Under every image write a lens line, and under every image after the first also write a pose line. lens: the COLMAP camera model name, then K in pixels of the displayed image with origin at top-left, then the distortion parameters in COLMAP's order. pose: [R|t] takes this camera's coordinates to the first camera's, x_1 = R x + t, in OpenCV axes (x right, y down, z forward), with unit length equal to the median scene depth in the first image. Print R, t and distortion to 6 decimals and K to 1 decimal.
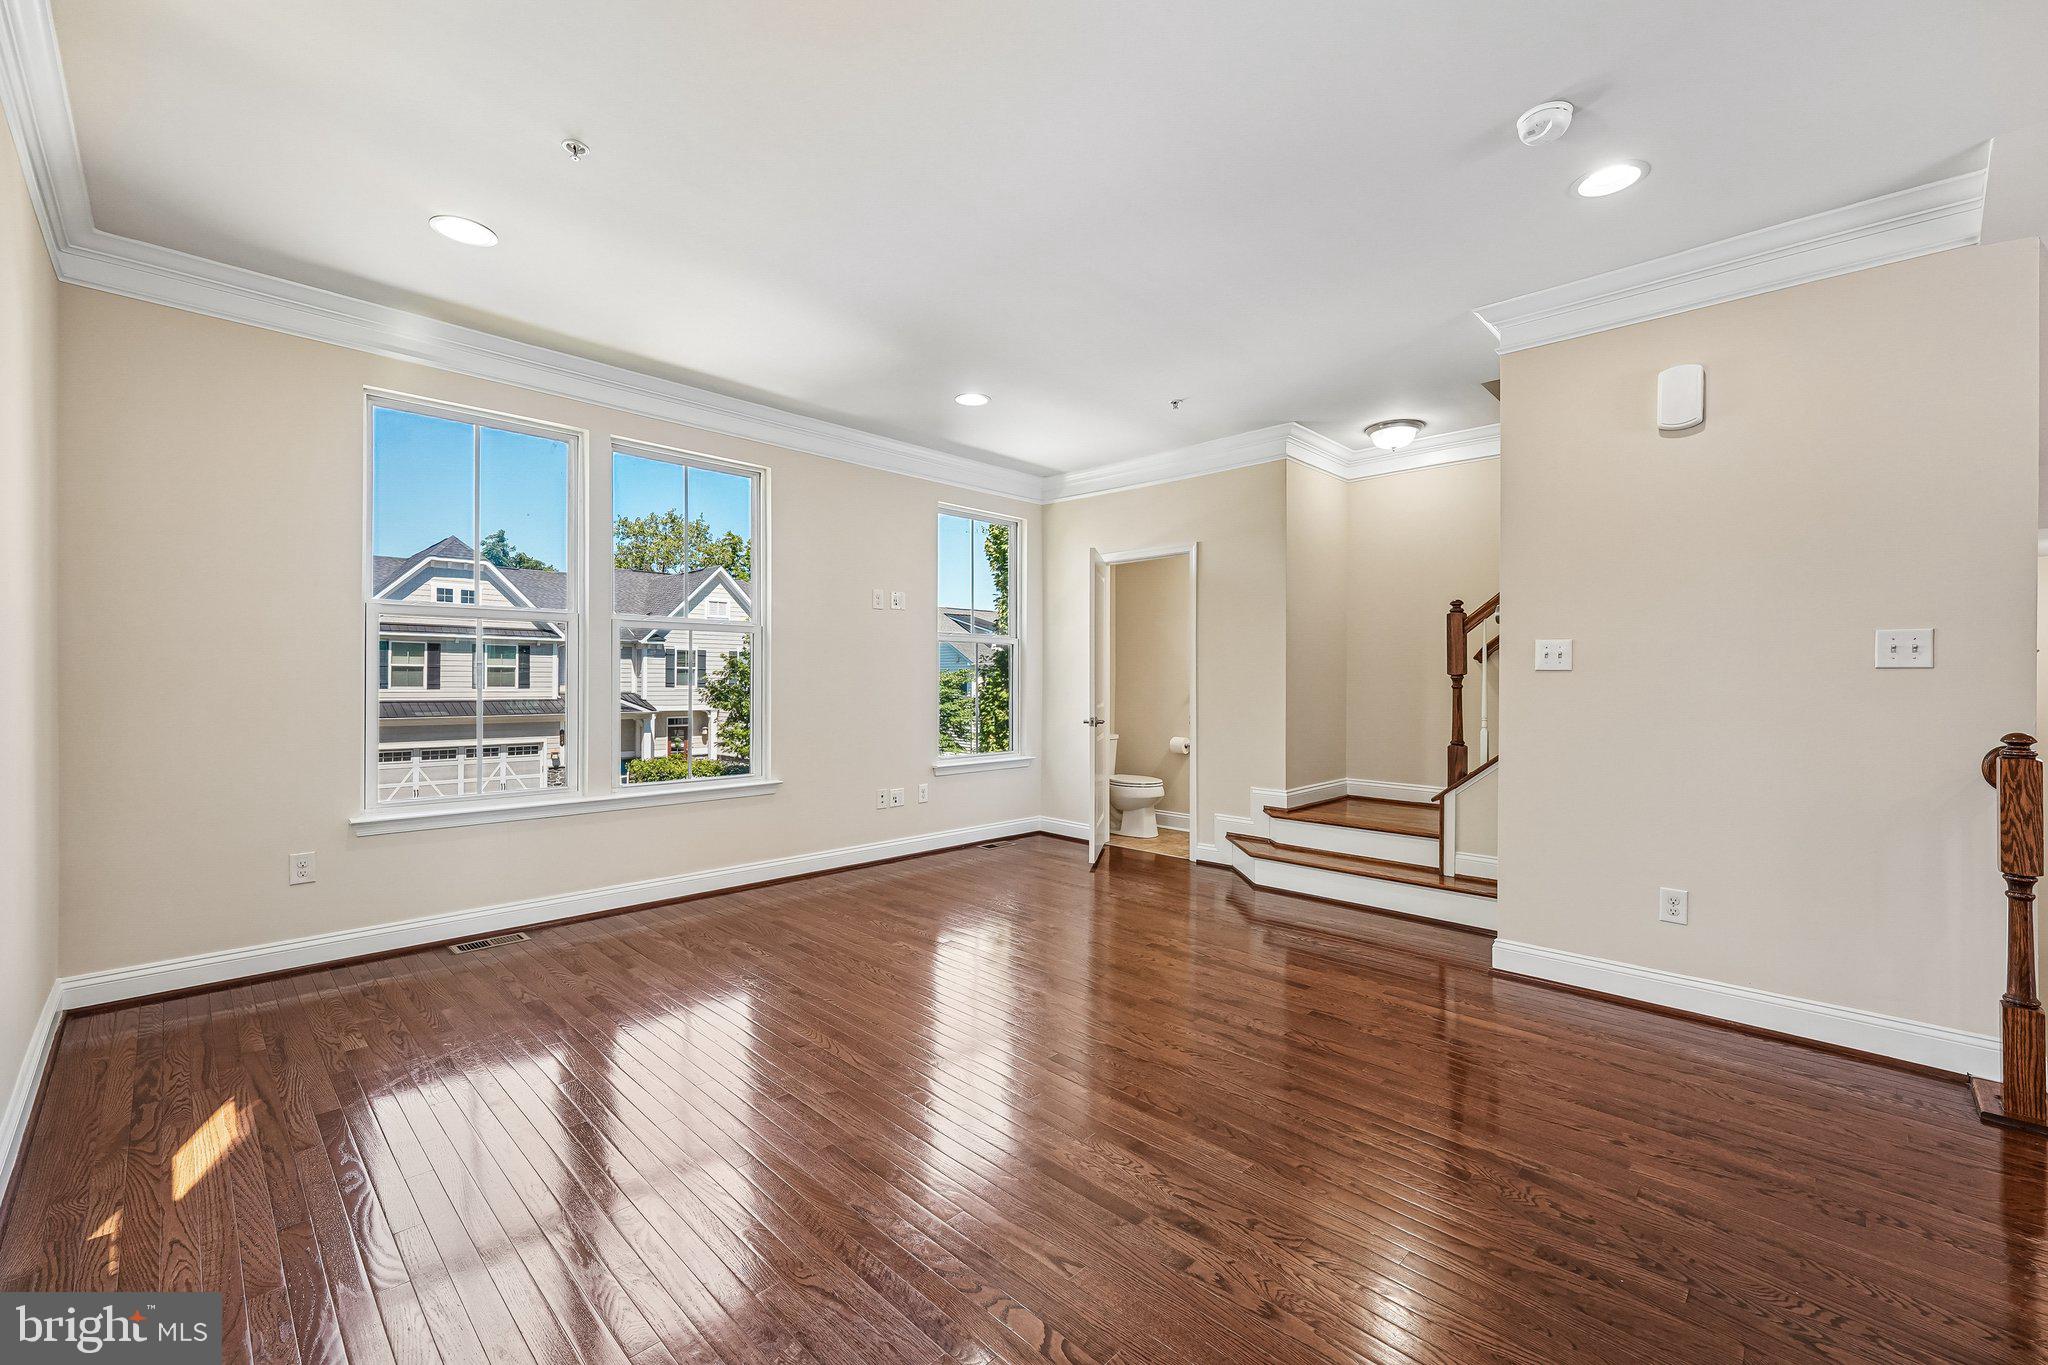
lens RADIAL K [[832.1, 0, 1024.0], [0, 832.1, 682.5], [0, 0, 1]] dist [0.003566, 0.000271]
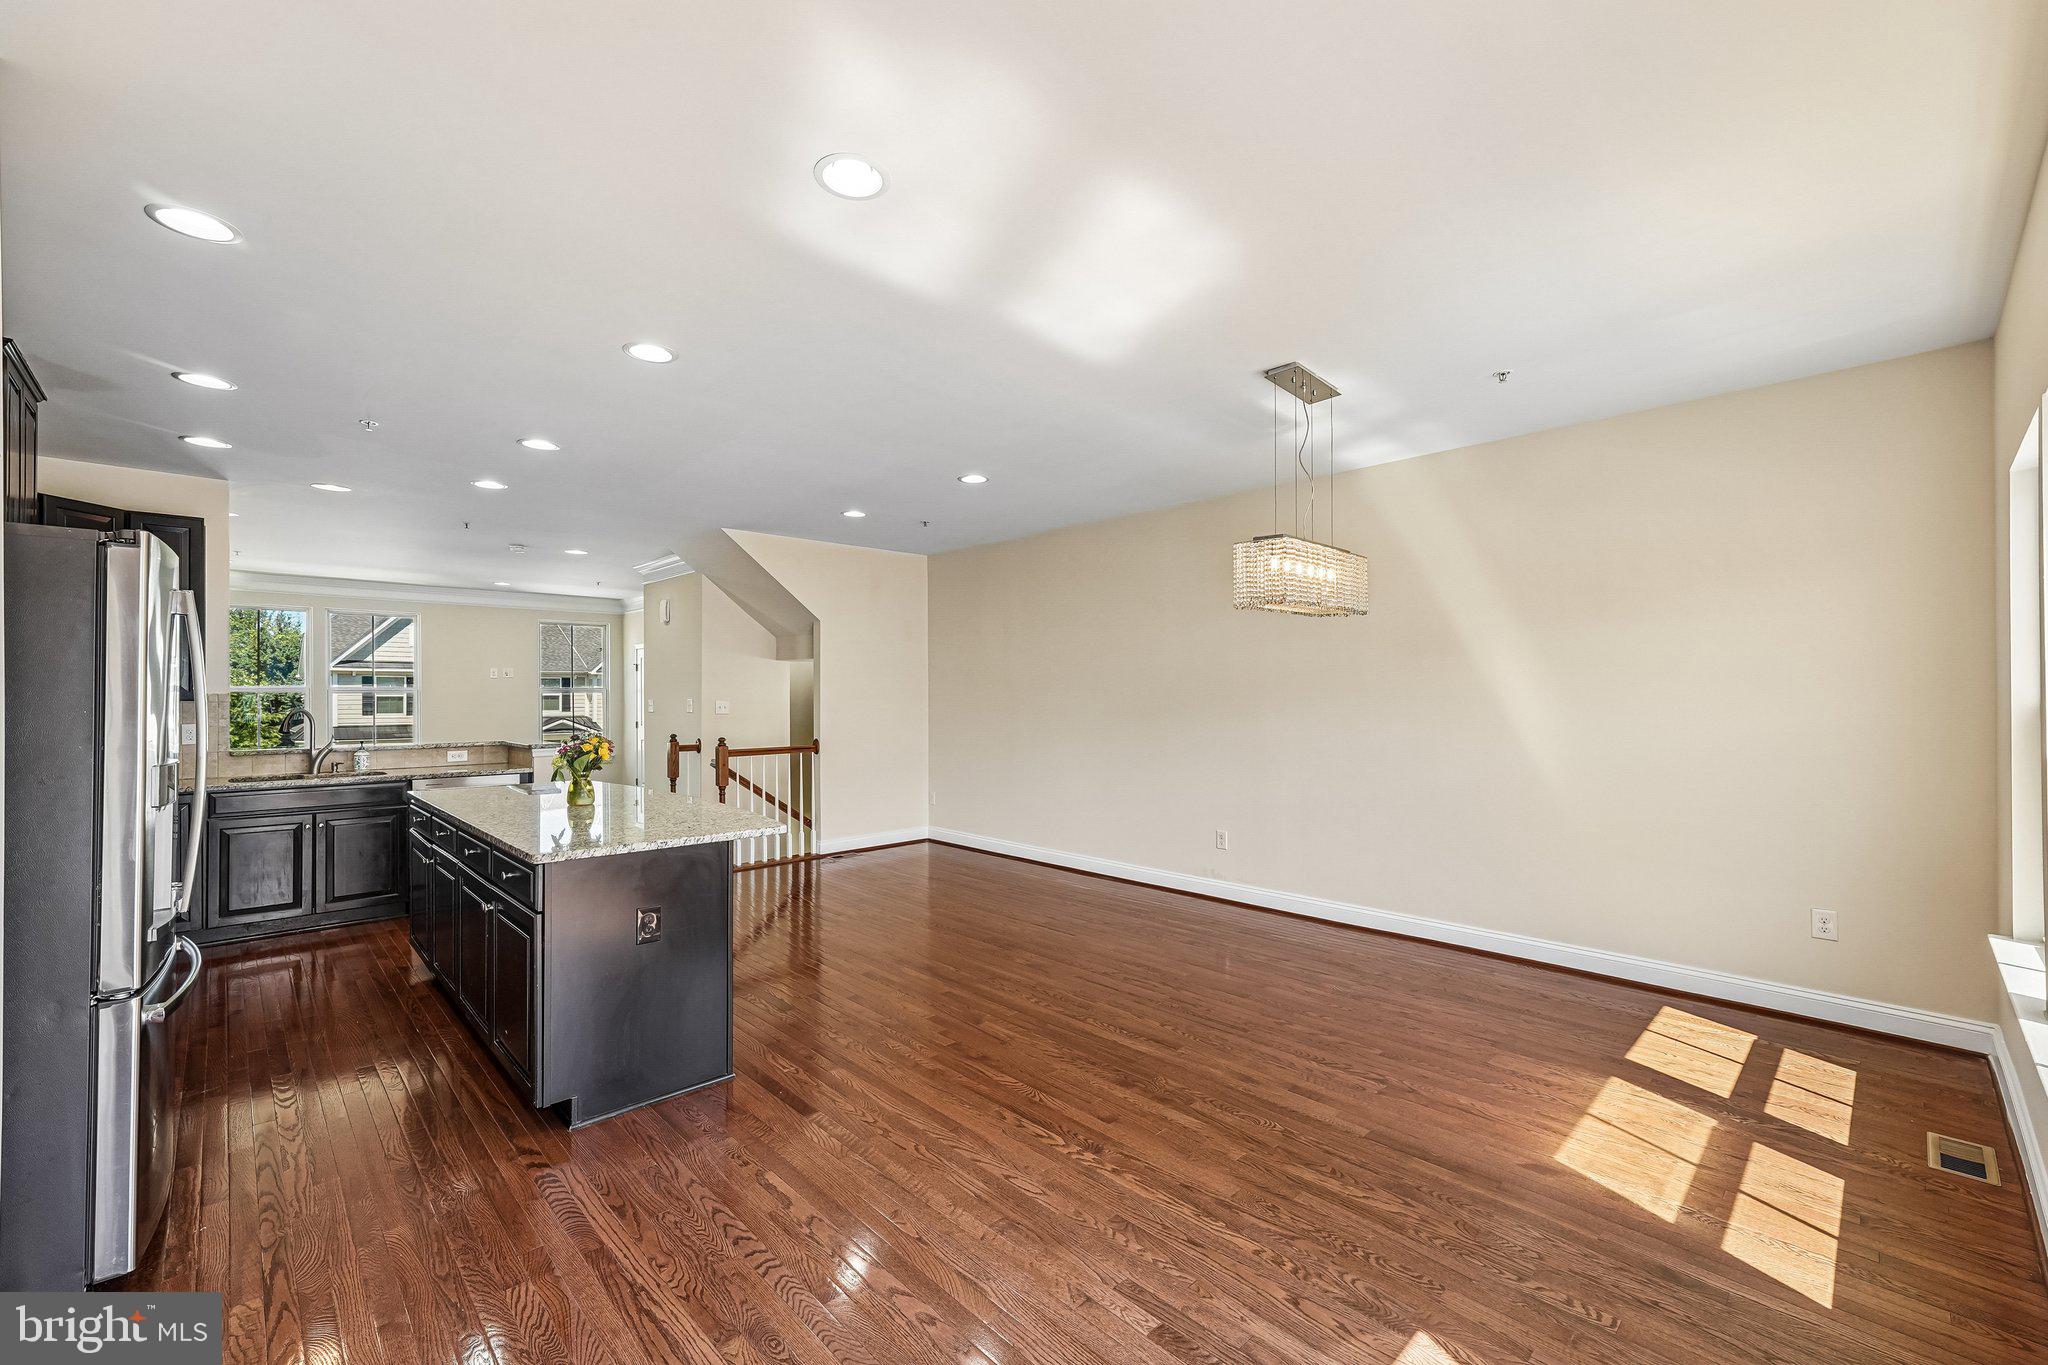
lens RADIAL K [[826.5, 0, 1028.8], [0, 826.5, 689.9], [0, 0, 1]] dist [0.007824, 0.000192]
pose [[0.999586, -0.010667, -0.026721, 1.251583], [0.010333, 0.999867, -0.012580, -0.023752], [0.026851, 0.012298, 0.999564, -1.017056]]
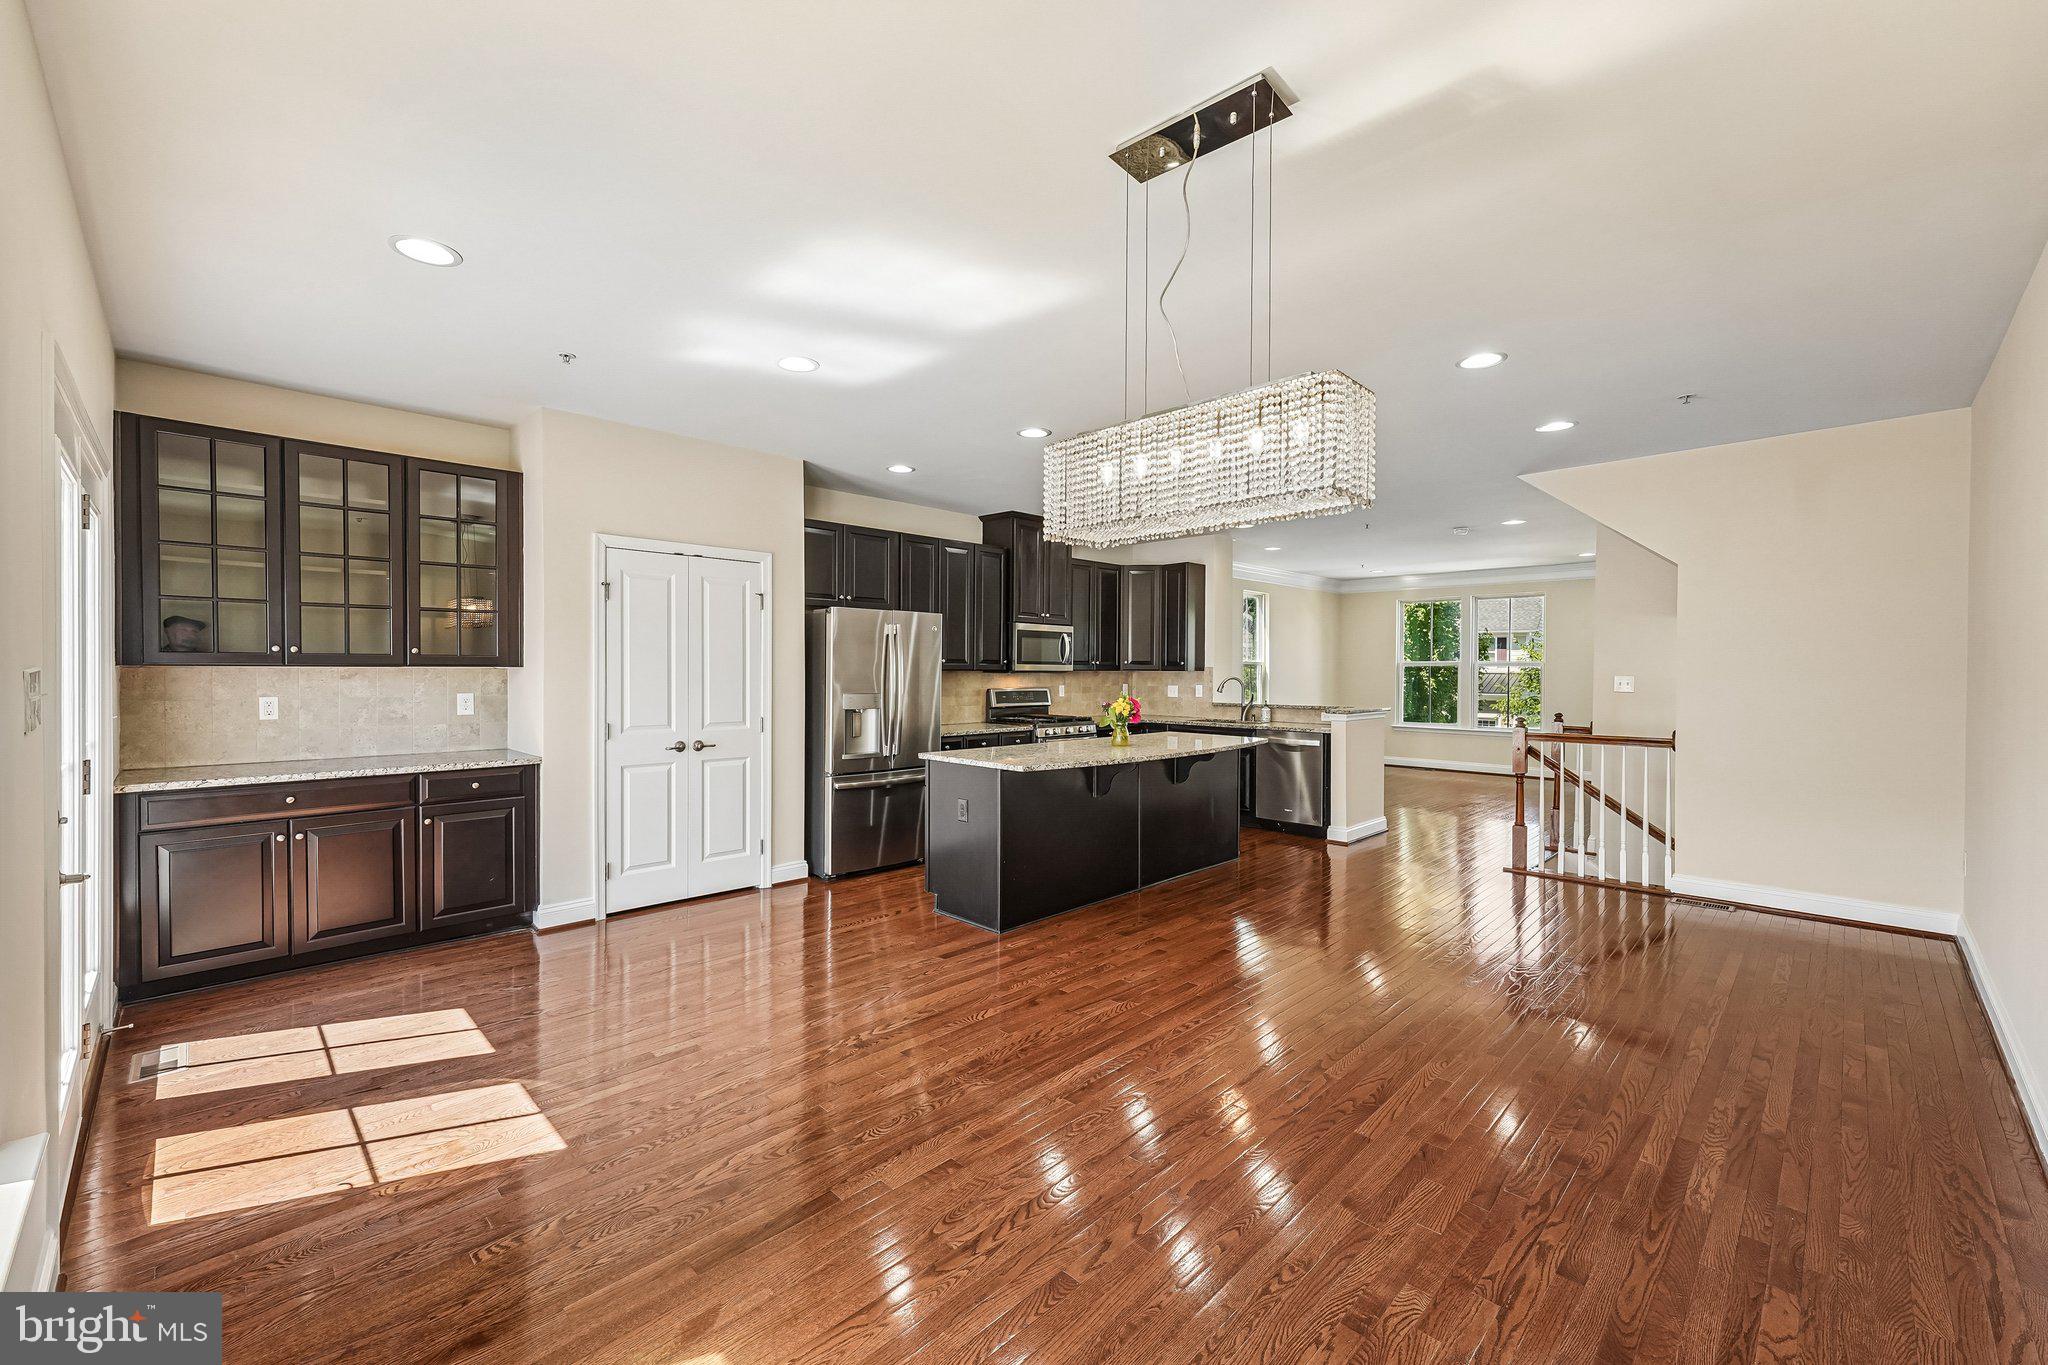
lens RADIAL K [[827.3, 0, 1023.8], [0, 827.3, 673.6], [0, 0, 1]] dist [0.006513, 0.000170]
pose [[-0.006930, -0.001610, -0.999975, 1.891888], [-0.009526, 0.999953, -0.001543, -0.021522], [0.999931, 0.009515, -0.006945, -0.376124]]
